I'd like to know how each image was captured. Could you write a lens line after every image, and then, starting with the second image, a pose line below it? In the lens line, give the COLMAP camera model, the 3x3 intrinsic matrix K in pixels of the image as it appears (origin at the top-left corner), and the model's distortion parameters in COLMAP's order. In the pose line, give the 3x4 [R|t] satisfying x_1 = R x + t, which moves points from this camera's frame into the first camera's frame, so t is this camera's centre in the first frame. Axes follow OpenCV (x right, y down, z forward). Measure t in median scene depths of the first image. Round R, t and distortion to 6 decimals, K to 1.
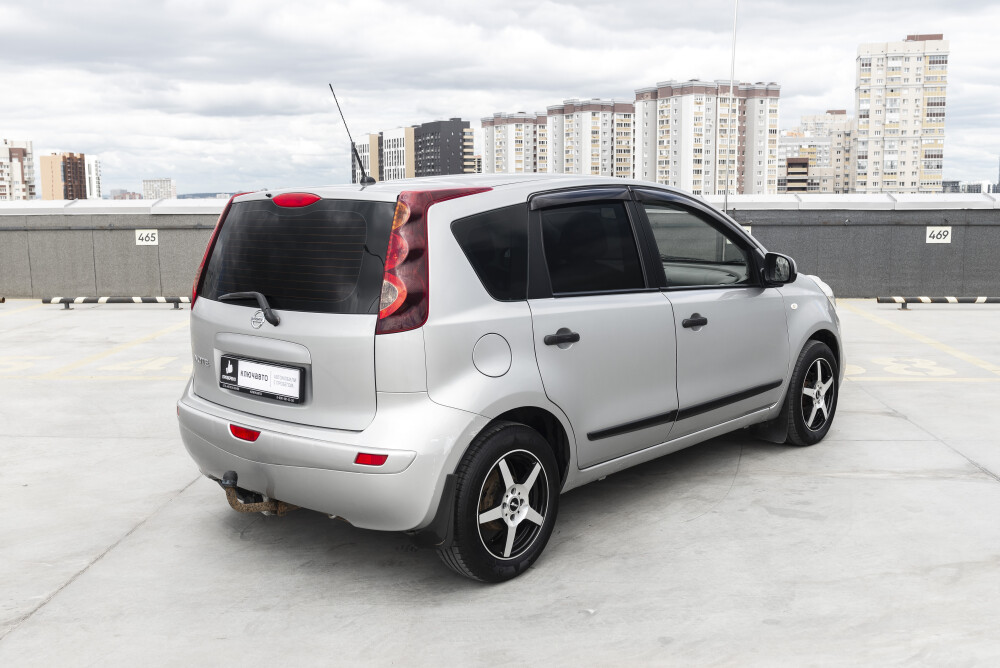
lens RADIAL K [[984.1, 0, 500.0], [0, 984.1, 334.0], [0, 0, 1]] dist [-0.015568, -0.002722]
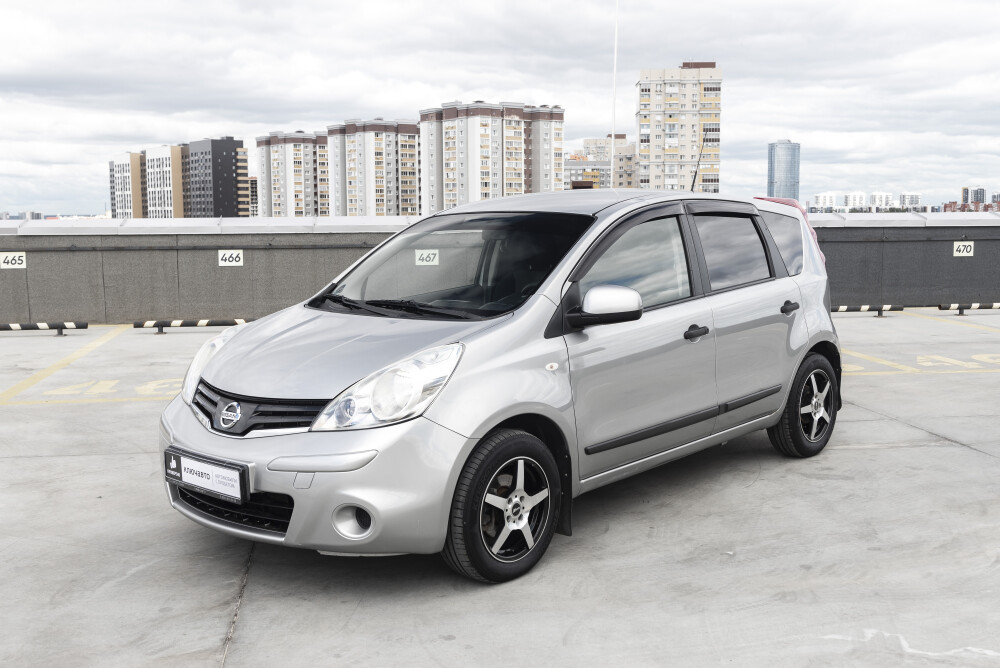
lens RADIAL K [[1029.5, 0, 500.0], [0, 1029.5, 334.0], [0, 0, 1]] dist [-0.015883, 0.006339]
pose [[0.977374, -0.024497, 0.210094, -0.114591], [0.030554, 0.999204, -0.025632, 0.010290], [-0.209299, 0.031472, 0.977345, -0.045234]]
